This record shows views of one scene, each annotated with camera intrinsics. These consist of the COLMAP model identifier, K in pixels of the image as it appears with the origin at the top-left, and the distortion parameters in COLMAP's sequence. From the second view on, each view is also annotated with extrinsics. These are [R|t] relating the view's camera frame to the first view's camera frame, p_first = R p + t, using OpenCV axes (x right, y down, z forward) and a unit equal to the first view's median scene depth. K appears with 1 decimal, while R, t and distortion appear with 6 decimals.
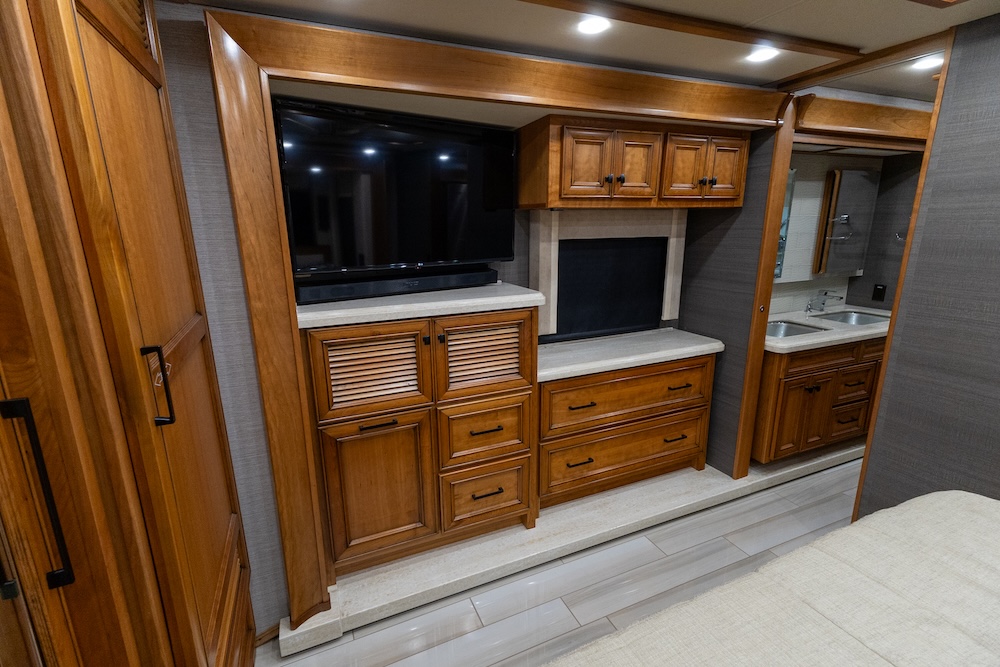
lens RADIAL K [[457.1, 0, 496.6], [0, 457.1, 331.5], [0, 0, 1]] dist [0.027955, -0.007862]
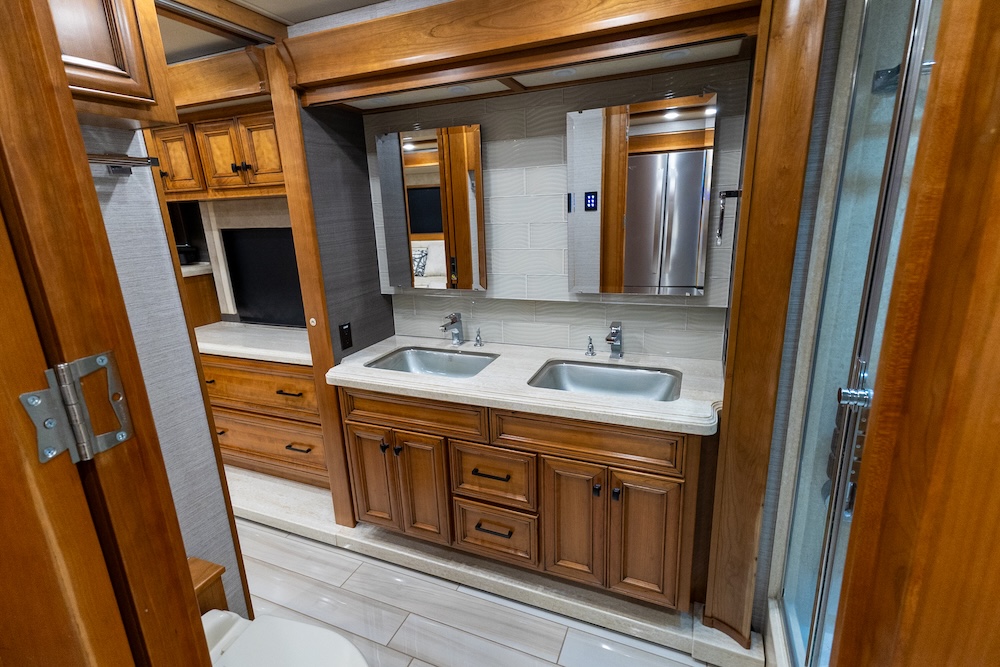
lens RADIAL K [[493.8, 0, 489.9], [0, 493.8, 332.0], [0, 0, 1]] dist [0.030541, -0.011809]
pose [[0.682982, 0.168185, -0.710809, 1.476178], [-0.134510, 0.985448, 0.103923, -0.171235], [0.717943, 0.024633, 0.695666, 0.658873]]
